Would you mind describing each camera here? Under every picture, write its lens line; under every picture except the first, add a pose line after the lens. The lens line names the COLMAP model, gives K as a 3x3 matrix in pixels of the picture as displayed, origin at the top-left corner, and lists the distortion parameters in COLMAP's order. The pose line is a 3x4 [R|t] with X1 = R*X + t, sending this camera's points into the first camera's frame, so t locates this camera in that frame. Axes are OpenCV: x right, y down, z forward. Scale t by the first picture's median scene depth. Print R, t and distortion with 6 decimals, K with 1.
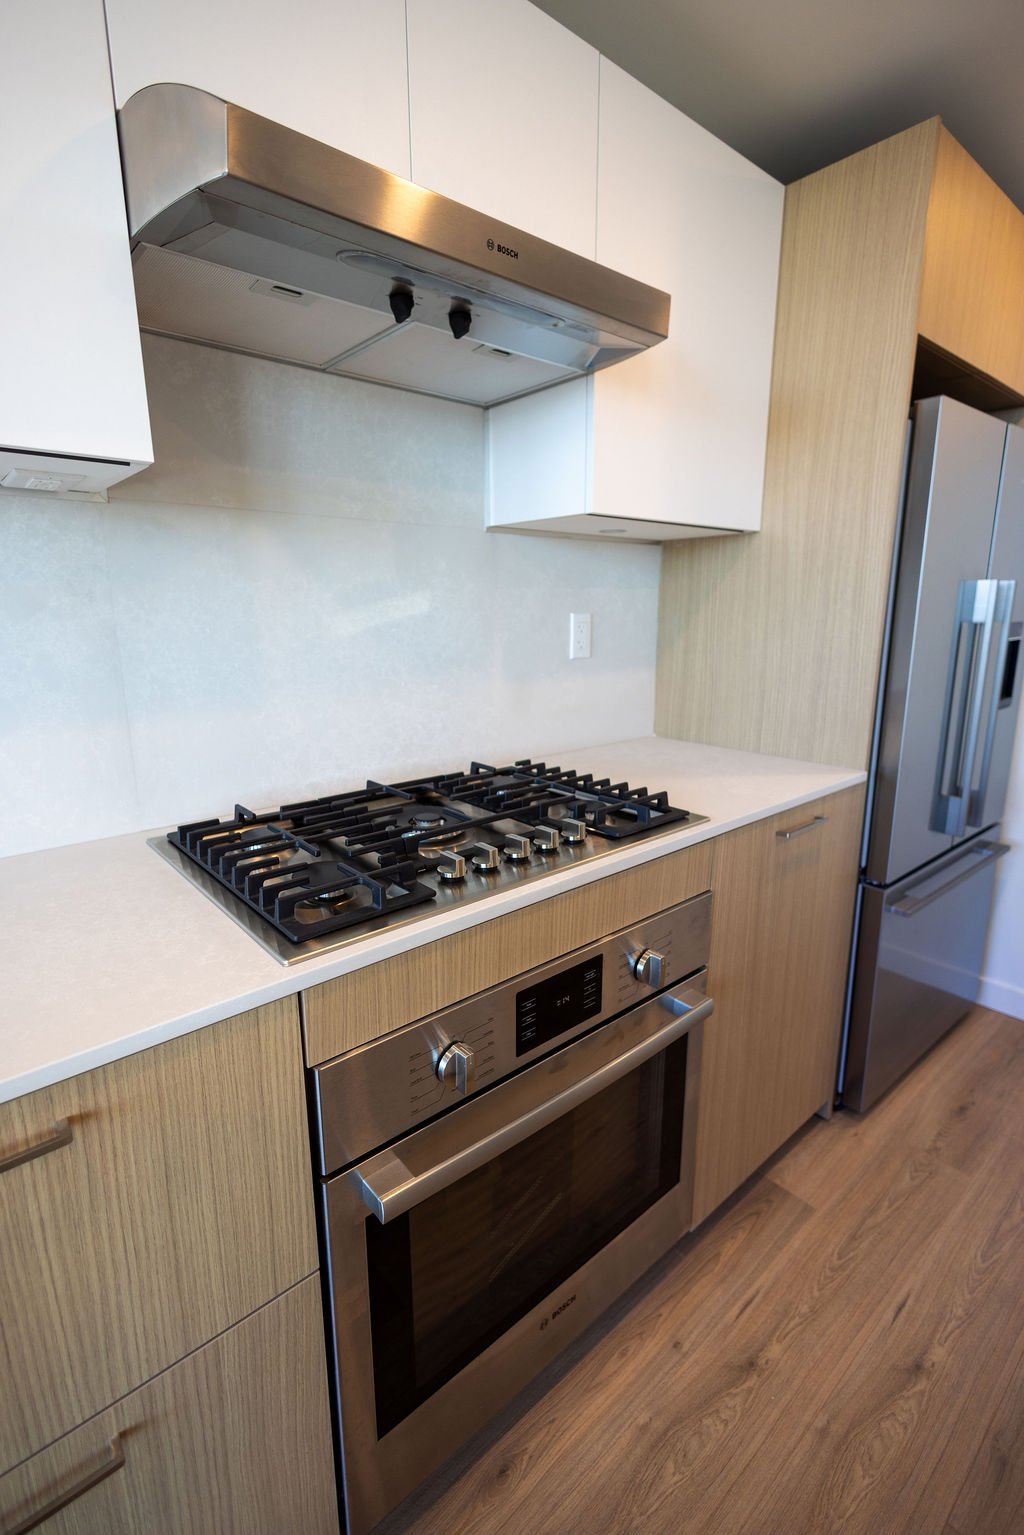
lens RADIAL K [[703.0, 0, 512.0], [0, 703.0, 767.5], [0, 0, 1]] dist [0.010033, -0.000924]
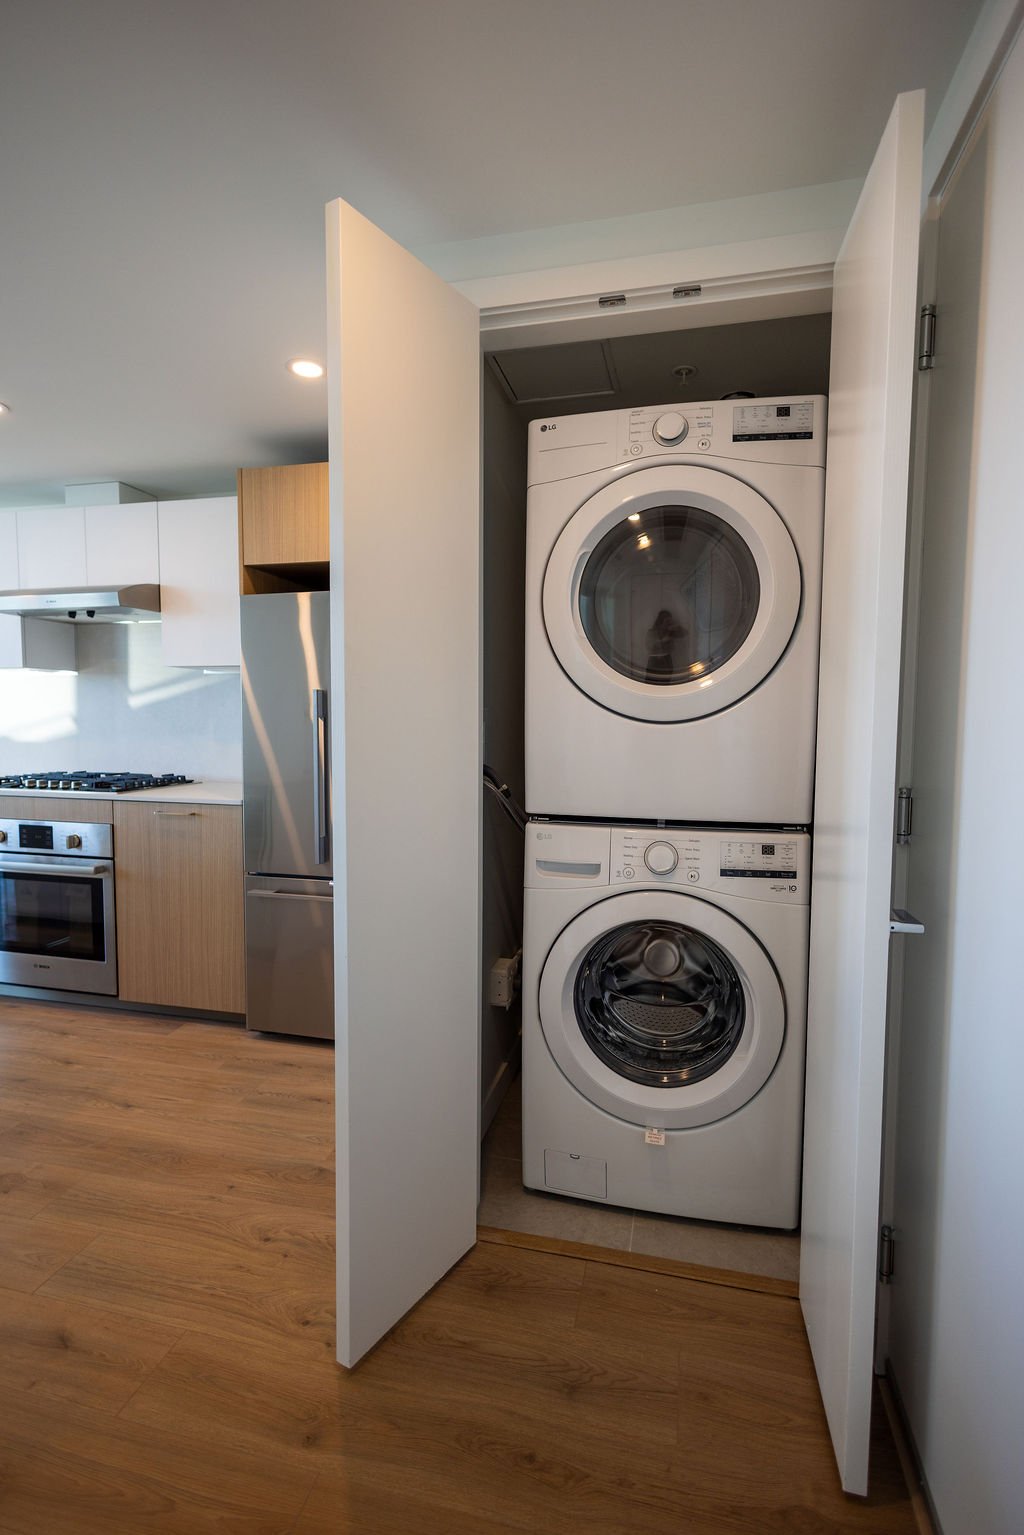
lens RADIAL K [[727.7, 0, 512.0], [0, 727.7, 767.5], [0, 0, 1]] dist [0.004025, -0.000303]
pose [[0.586121, 0.066813, -0.807464, 2.646256], [-0.191336, 0.979821, -0.057812, -0.108371], [0.787307, 0.188382, 0.587077, 0.531618]]
